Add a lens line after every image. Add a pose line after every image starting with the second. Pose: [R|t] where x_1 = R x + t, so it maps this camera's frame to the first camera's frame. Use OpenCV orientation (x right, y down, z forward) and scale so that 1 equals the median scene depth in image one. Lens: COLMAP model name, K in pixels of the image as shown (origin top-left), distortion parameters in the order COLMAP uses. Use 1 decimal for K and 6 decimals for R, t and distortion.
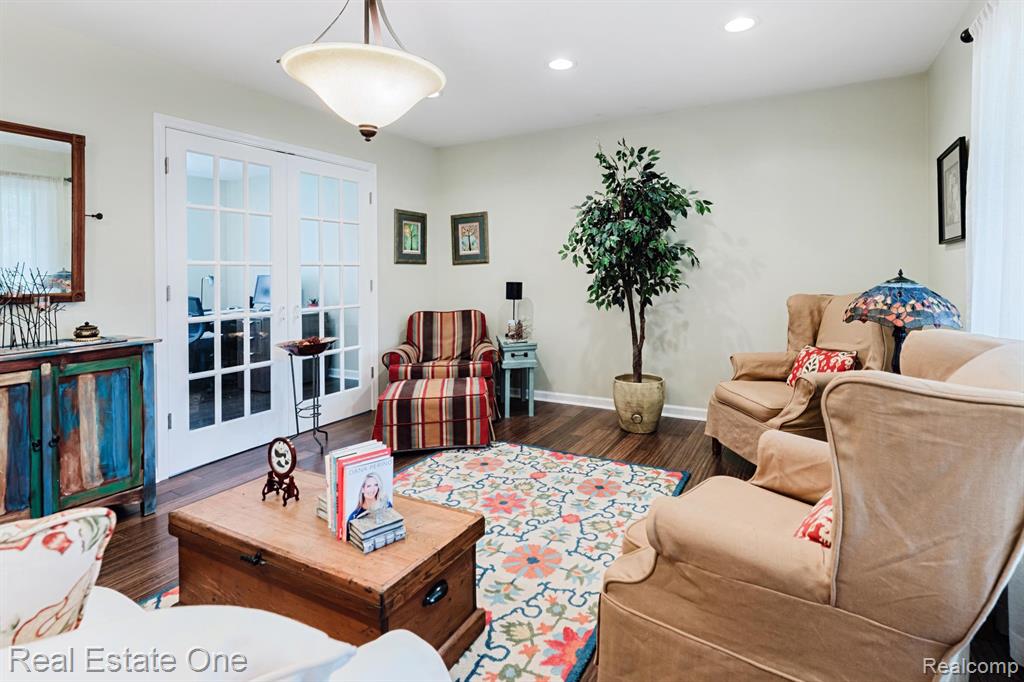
lens RADIAL K [[486.7, 0, 512.7], [0, 486.7, 273.3], [0, 0, 1]] dist [-0.000705, 0.000055]
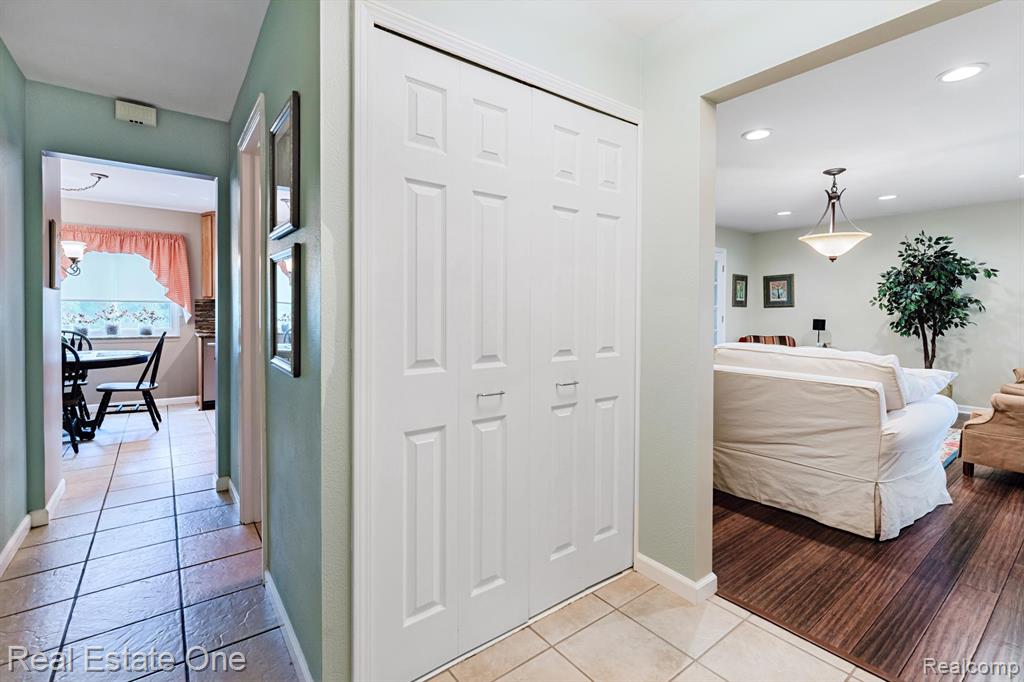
lens RADIAL K [[426.3, 0, 513.0], [0, 426.3, 314.8], [0, 0, 1]] dist [0.001550, 0.000518]
pose [[0.917310, 0.020663, -0.397637, -0.437399], [-0.017490, 0.999780, 0.011605, 0.006016], [0.397789, -0.003691, 0.917469, -0.812378]]
